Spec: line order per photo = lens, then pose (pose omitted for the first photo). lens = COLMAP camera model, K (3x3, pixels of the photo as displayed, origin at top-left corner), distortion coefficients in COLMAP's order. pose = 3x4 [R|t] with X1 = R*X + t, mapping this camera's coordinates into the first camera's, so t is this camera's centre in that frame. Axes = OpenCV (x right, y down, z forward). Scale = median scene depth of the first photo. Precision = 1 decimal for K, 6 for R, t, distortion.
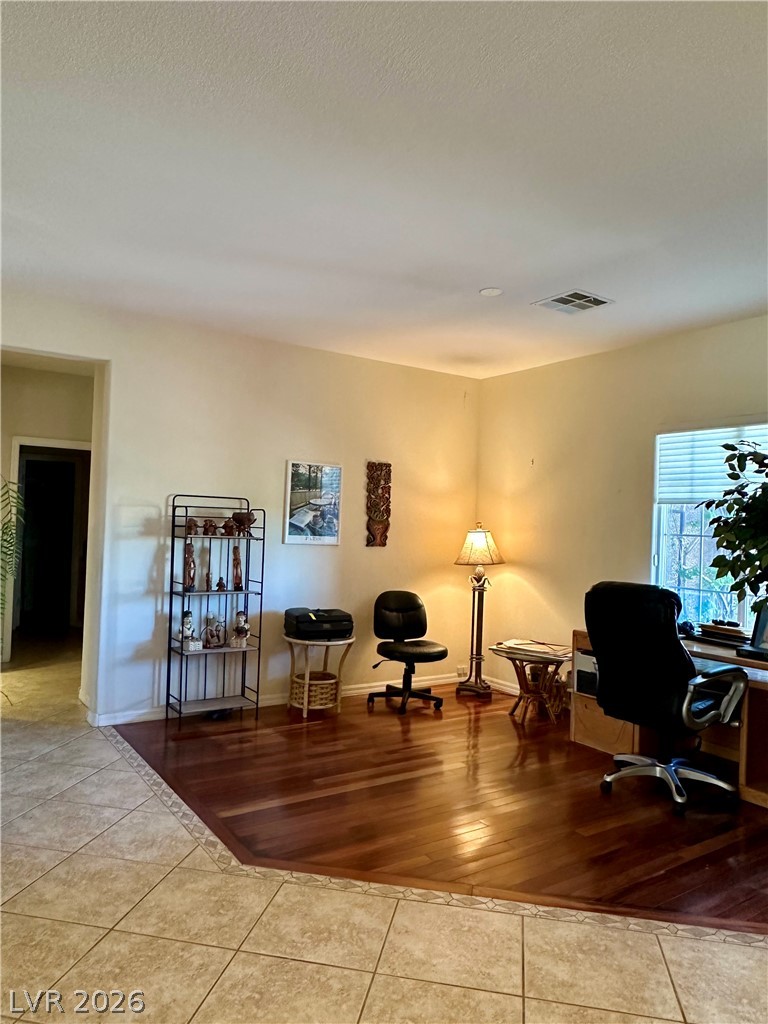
lens RADIAL K [[708.9, 0, 384.7], [0, 708.9, 509.2], [0, 0, 1]] dist [-0.021004, 0.001911]
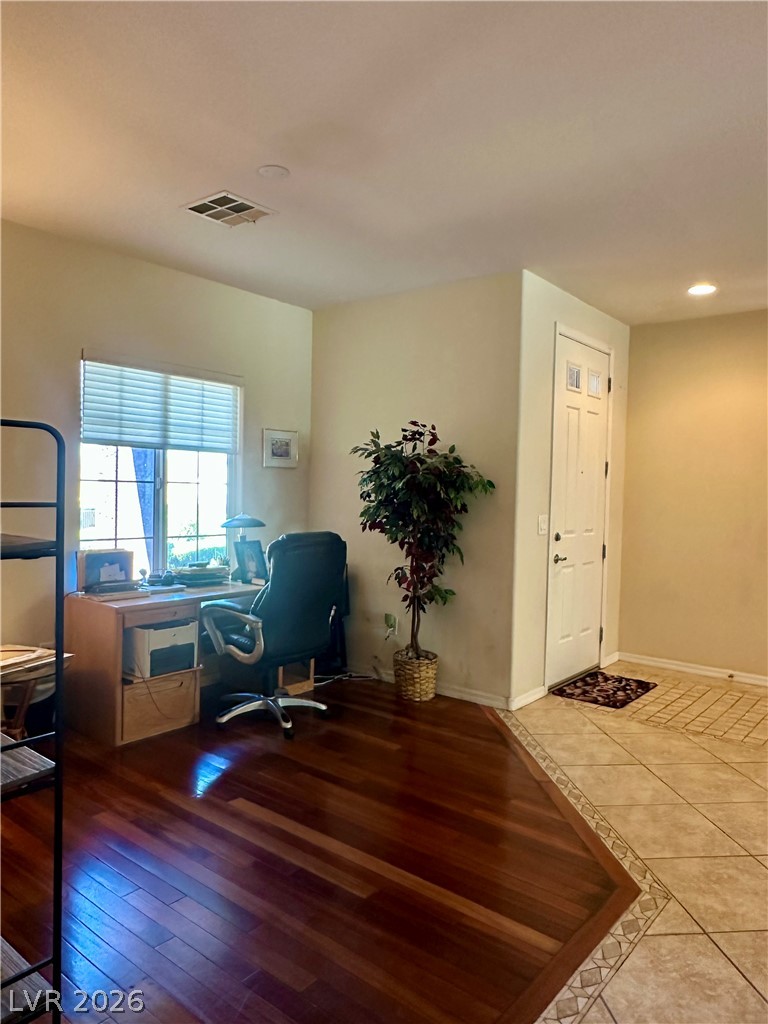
lens RADIAL K [[708.9, 0, 384.7], [0, 708.9, 509.2], [0, 0, 1]] dist [-0.021004, 0.001911]
pose [[-0.282337, -0.068137, 0.956893, -0.909909], [-0.041112, 0.997417, 0.058892, 0.007274], [-0.958434, -0.022713, -0.284409, 1.575908]]
